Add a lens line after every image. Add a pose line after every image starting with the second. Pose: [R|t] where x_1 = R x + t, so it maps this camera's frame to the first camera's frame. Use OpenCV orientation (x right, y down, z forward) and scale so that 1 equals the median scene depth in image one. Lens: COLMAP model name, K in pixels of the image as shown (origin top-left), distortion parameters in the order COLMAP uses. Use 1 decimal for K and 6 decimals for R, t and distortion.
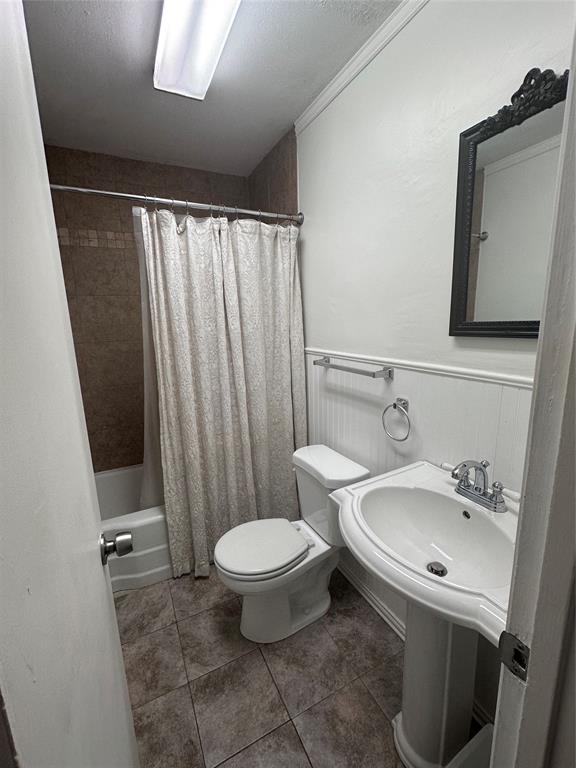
lens RADIAL K [[334.3, 0, 295.1], [0, 334.3, 400.1], [0, 0, 1]] dist [-0.021516, 0.000045]
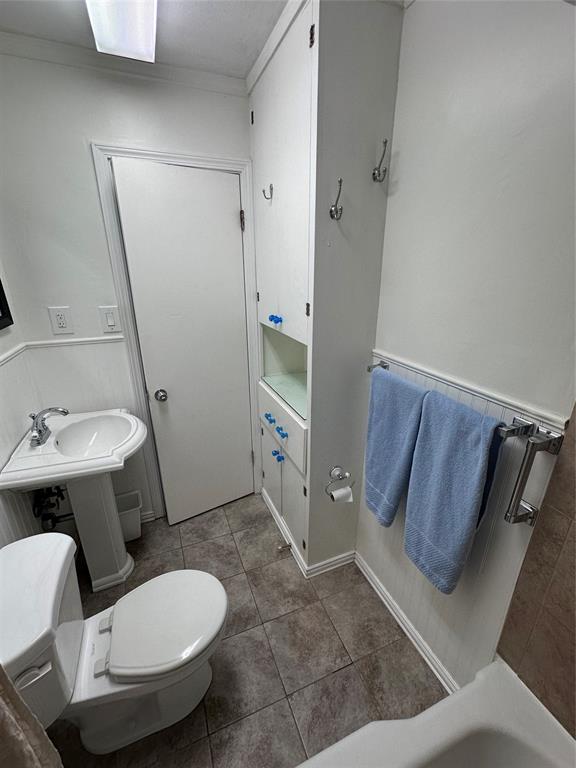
lens RADIAL K [[334.3, 0, 289.0], [0, 334.3, 384.0], [0, 0, 1]] dist [-0.021516, 0.000045]
pose [[-0.995744, -0.014376, 0.091032, -0.469914], [0.037370, 0.839926, 0.541413, -0.460648], [-0.084244, 0.542511, -0.835814, 1.383110]]
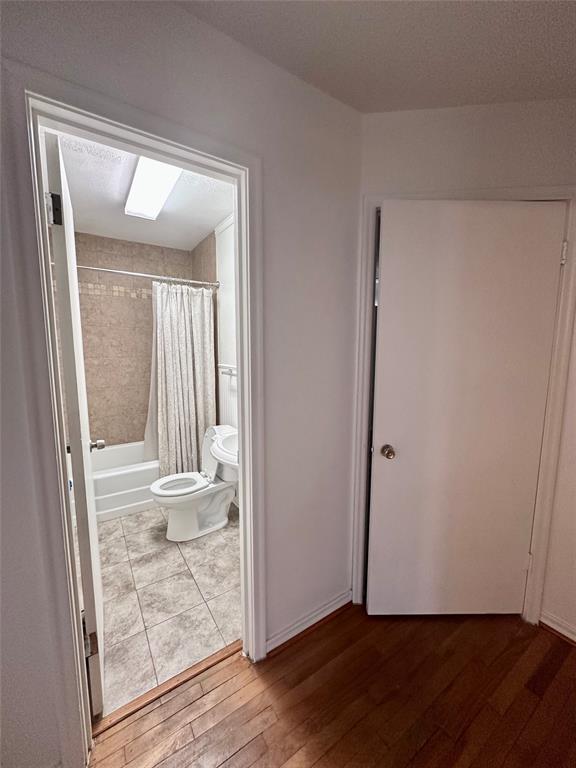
lens RADIAL K [[318.7, 0, 292.2], [0, 318.7, 389.9], [0, 0, 1]] dist [-0.000743, -0.000288]
pose [[0.994460, 0.009375, 0.104701, 0.285821], [0.001081, 0.995050, -0.099365, 0.154361], [-0.105114, 0.098928, 0.989527, -0.689557]]
